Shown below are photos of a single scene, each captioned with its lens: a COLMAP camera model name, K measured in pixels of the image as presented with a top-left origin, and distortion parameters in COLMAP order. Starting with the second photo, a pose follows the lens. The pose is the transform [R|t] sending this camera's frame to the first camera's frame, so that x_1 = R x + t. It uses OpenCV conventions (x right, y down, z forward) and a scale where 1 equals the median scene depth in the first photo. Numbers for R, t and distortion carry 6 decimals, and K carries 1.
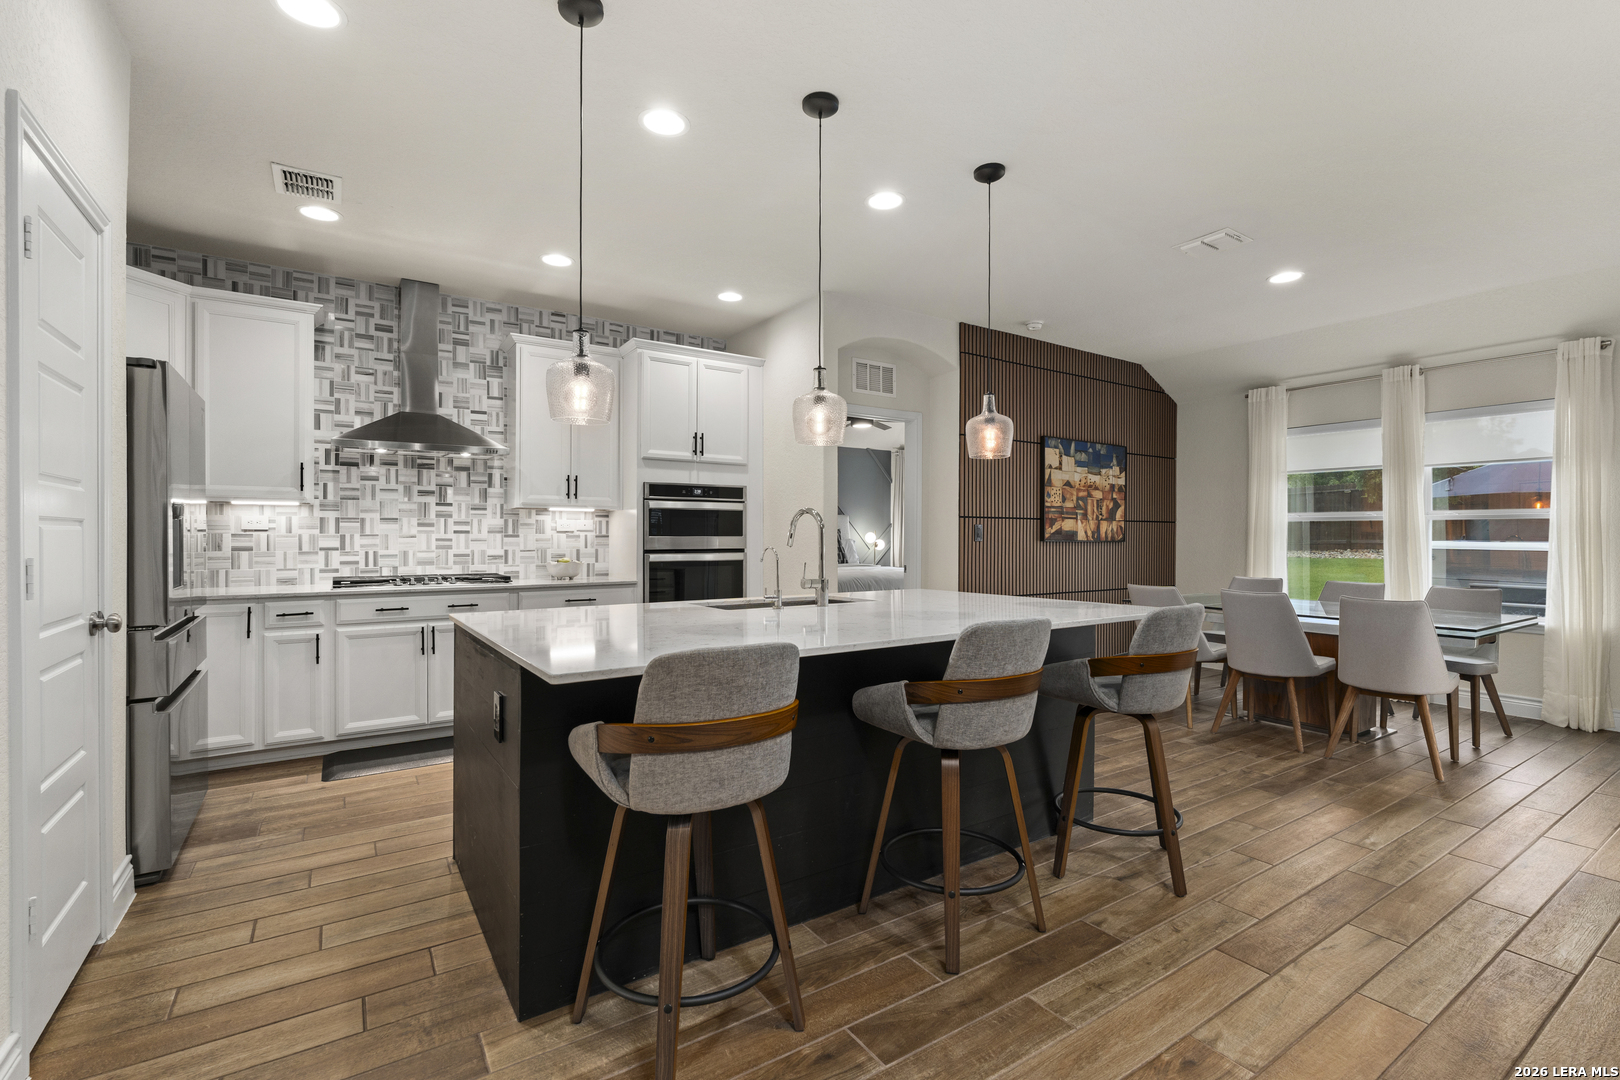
lens RADIAL K [[711.6, 0, 808.2], [0, 711.6, 537.7], [0, 0, 1]] dist [-0.005698, 0.000829]
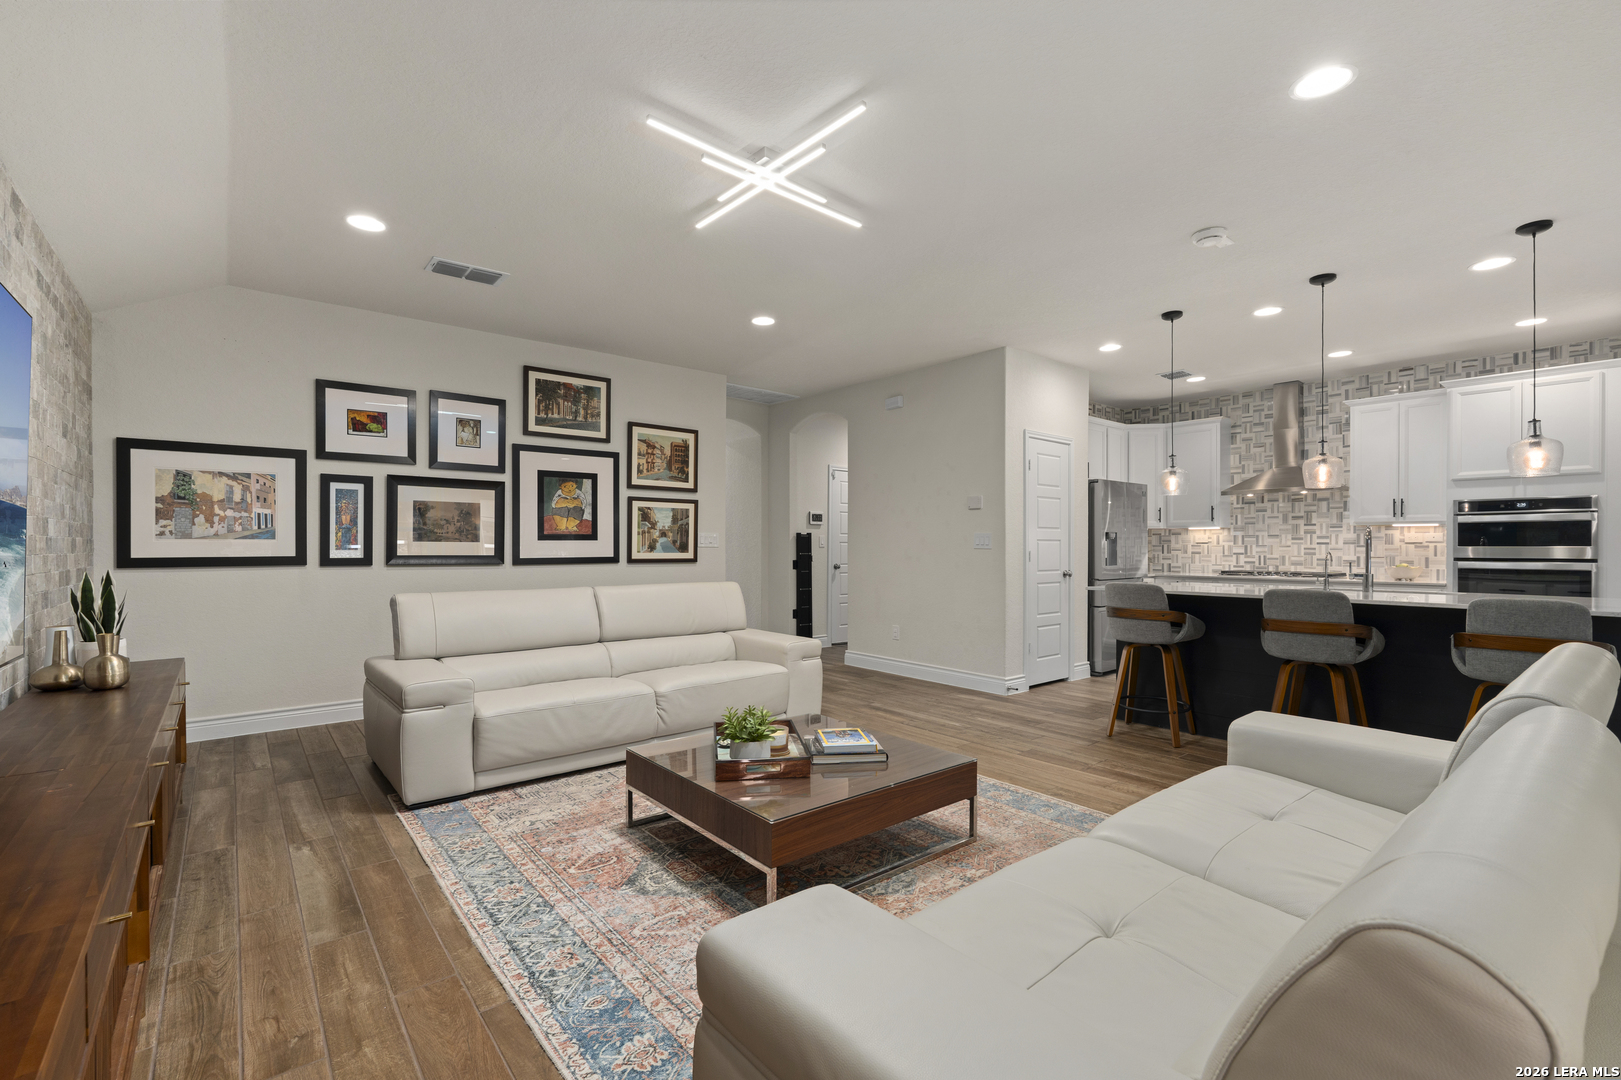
lens RADIAL K [[712.0, 0, 810.0], [0, 712.0, 544.6], [0, 0, 1]] dist [-0.005698, 0.000829]
pose [[0.109494, -0.004101, -0.993979, 0.852011], [-0.005673, 0.999973, -0.004750, 0.007216], [0.993971, 0.006159, 0.109467, -0.195346]]
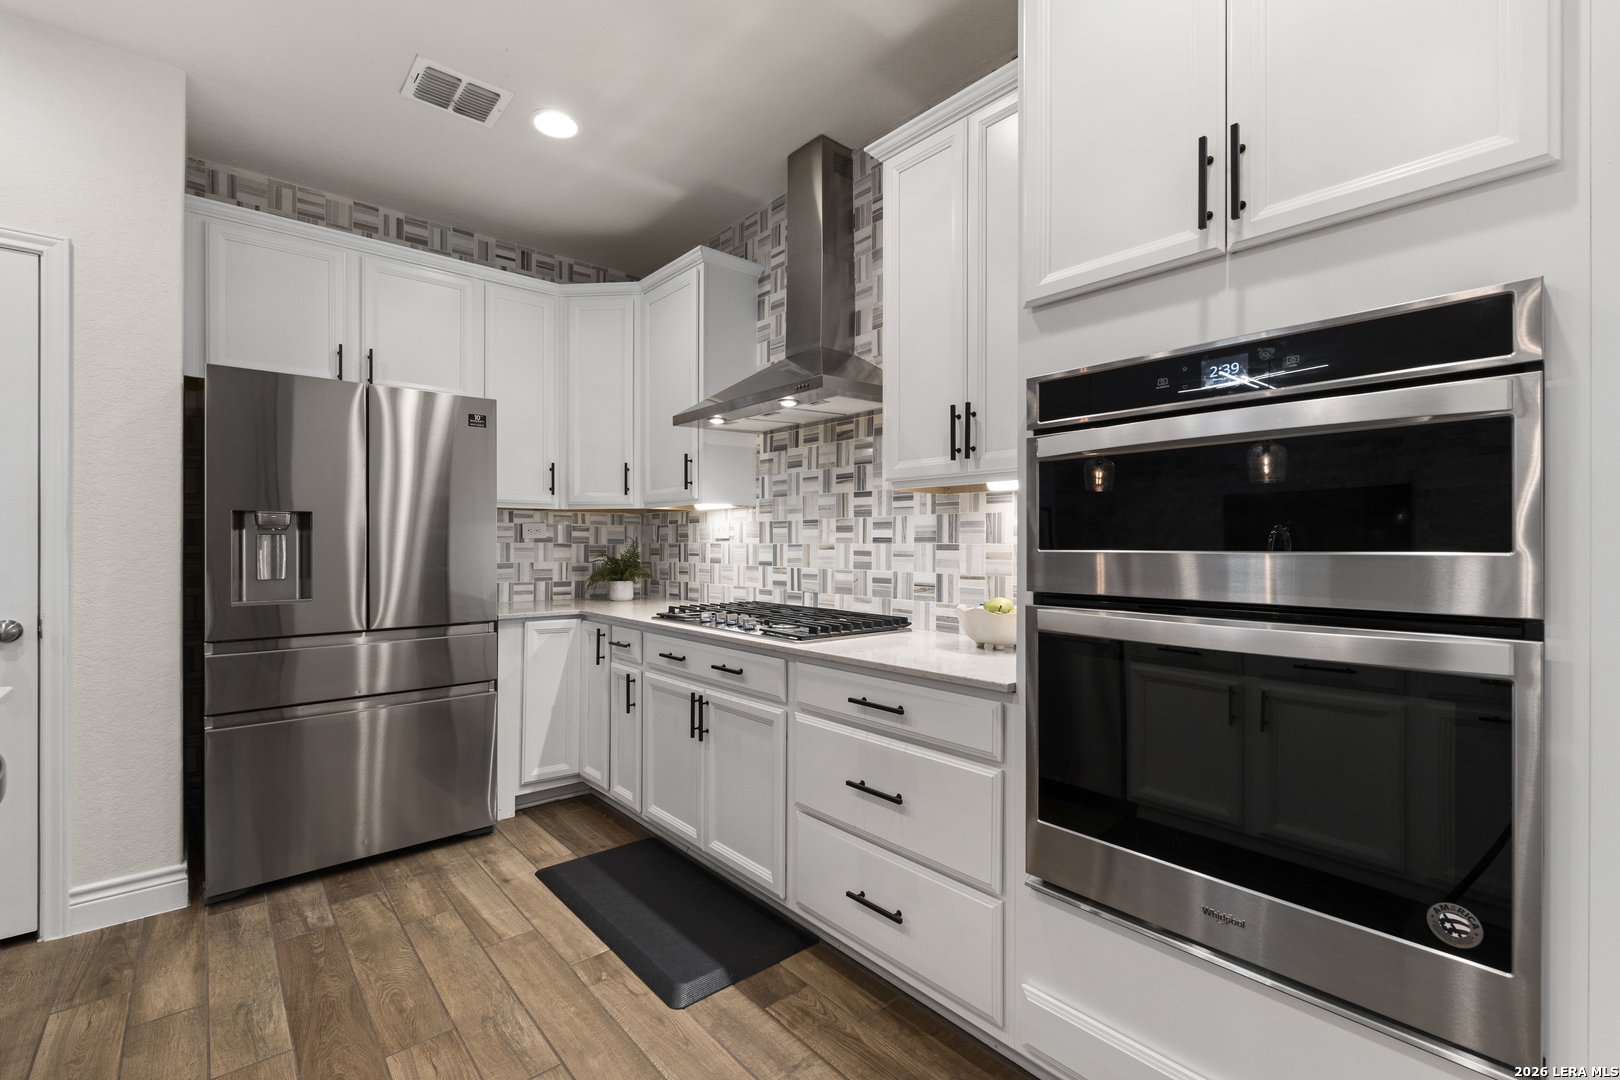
lens RADIAL K [[711.6, 0, 810.8], [0, 711.6, 539.7], [0, 0, 1]] dist [-0.005698, 0.000829]
pose [[0.127081, -0.007393, -0.991865, 0.078358], [-0.004284, 0.999959, -0.008003, -0.003573], [0.991883, 0.005266, 0.127044, 0.894446]]
